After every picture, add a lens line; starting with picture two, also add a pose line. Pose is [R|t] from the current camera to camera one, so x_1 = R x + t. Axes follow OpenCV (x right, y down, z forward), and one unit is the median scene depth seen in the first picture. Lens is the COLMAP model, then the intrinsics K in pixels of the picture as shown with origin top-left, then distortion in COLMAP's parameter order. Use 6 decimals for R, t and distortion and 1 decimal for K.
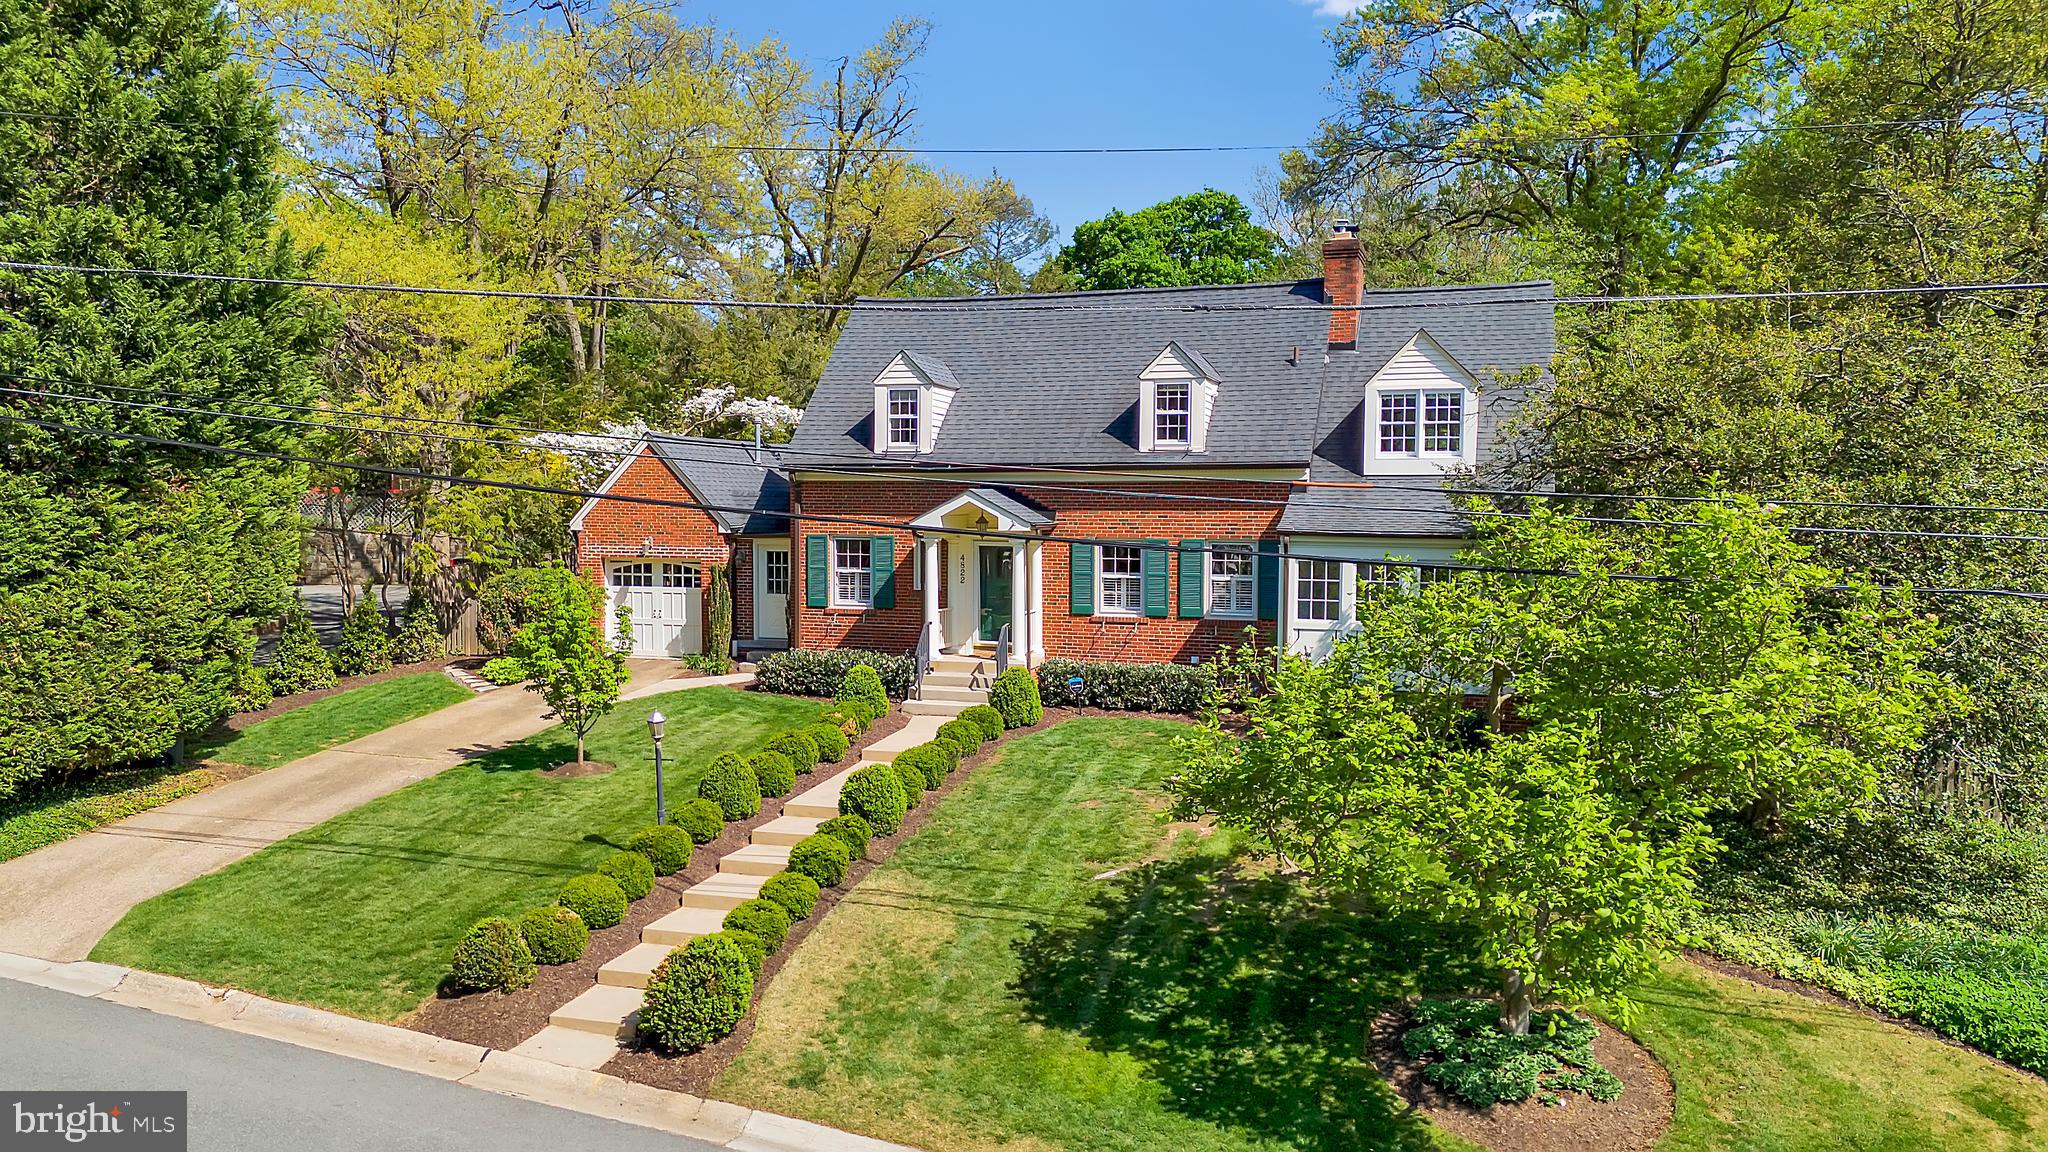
lens RADIAL K [[1510.8, 0, 1017.1], [0, 1510.8, 586.7], [0, 0, 1]] dist [0.097741, -0.115465]
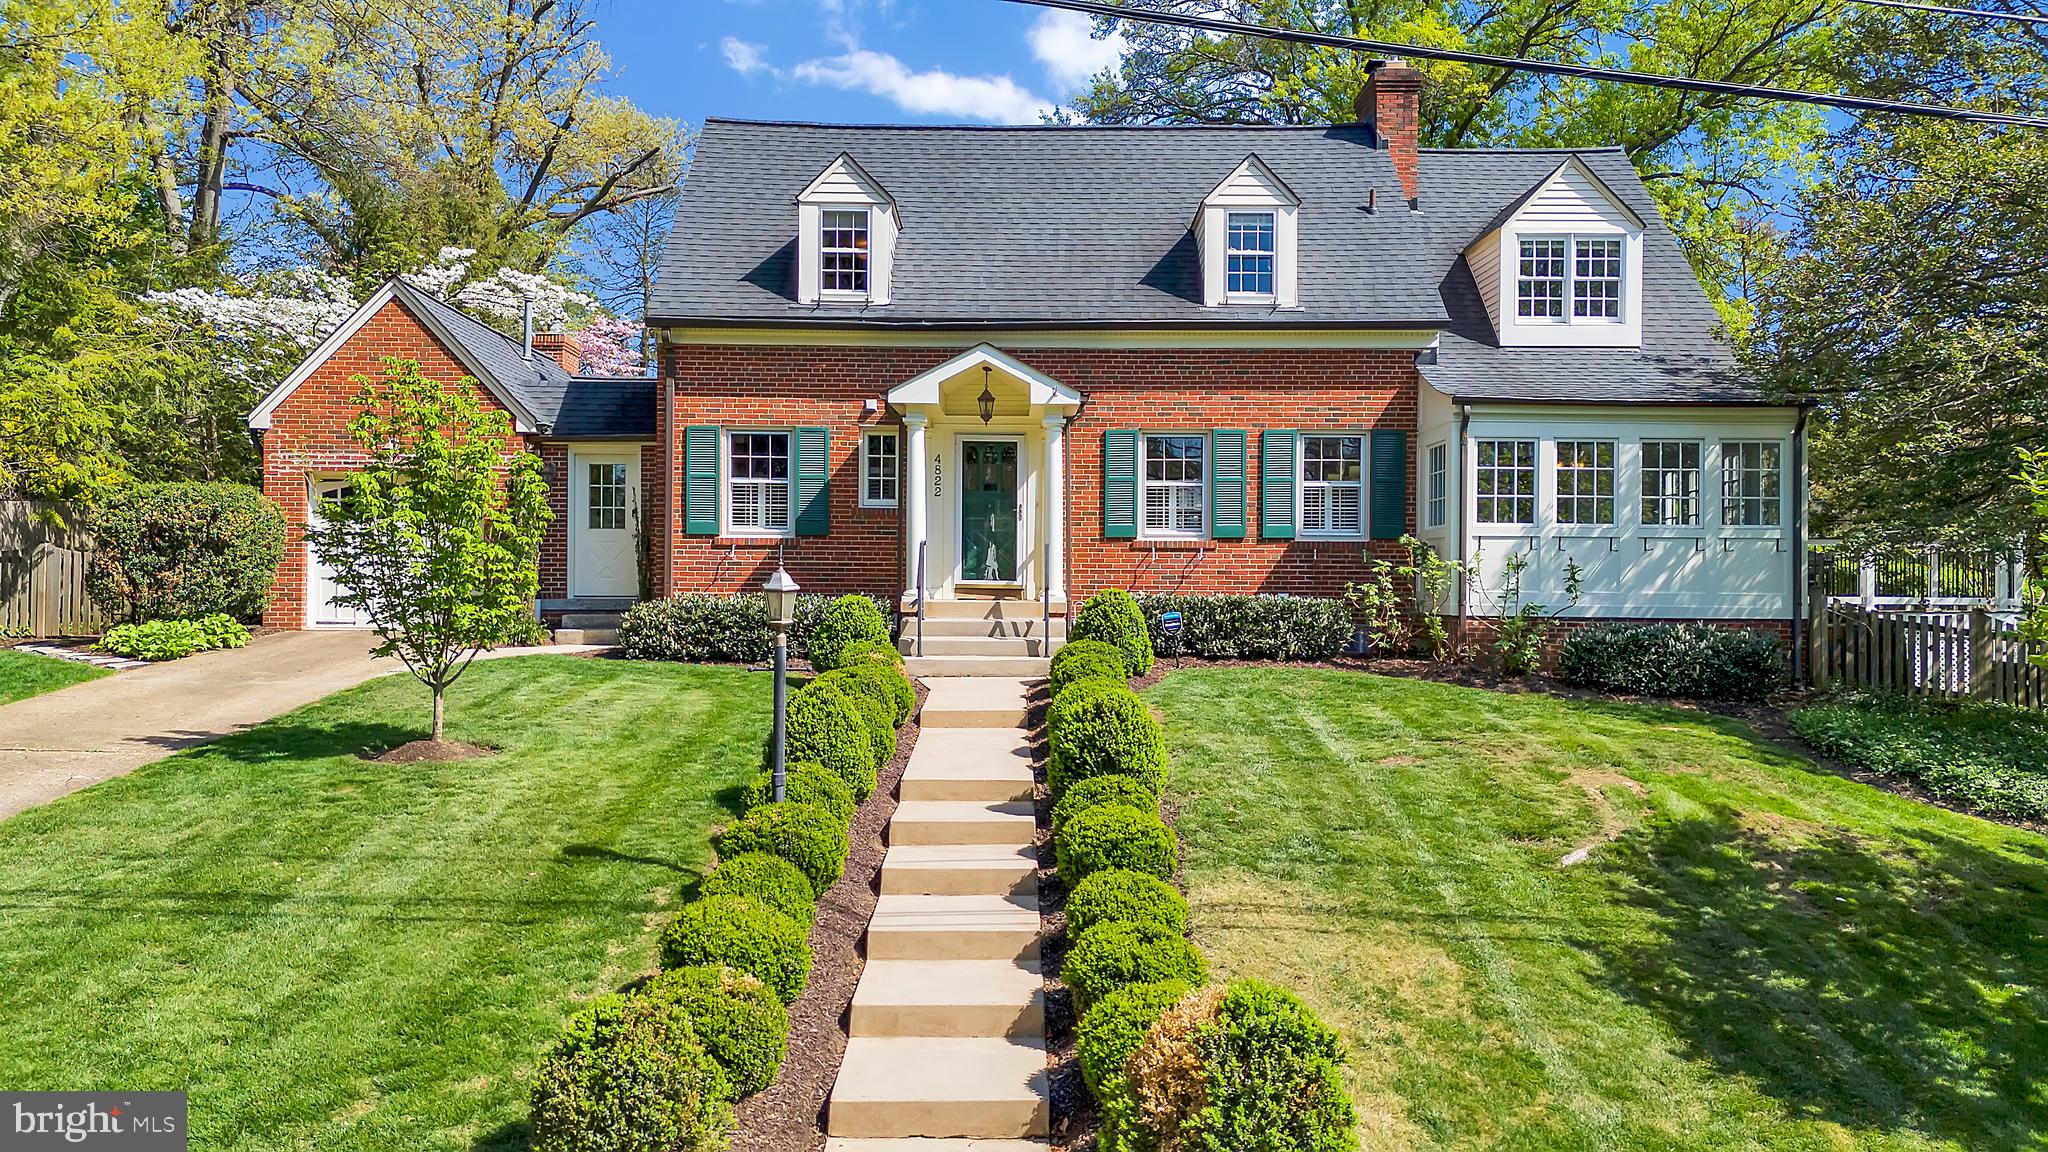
lens RADIAL K [[1510.8, 0, 1017.1], [0, 1510.8, 586.7], [0, 0, 1]] dist [0.097741, -0.115465]
pose [[0.947494, 0.004263, 0.319746, -0.232410], [0.016267, 0.997974, -0.061508, 0.085467], [-0.319361, 0.063480, 0.945505, 0.364860]]
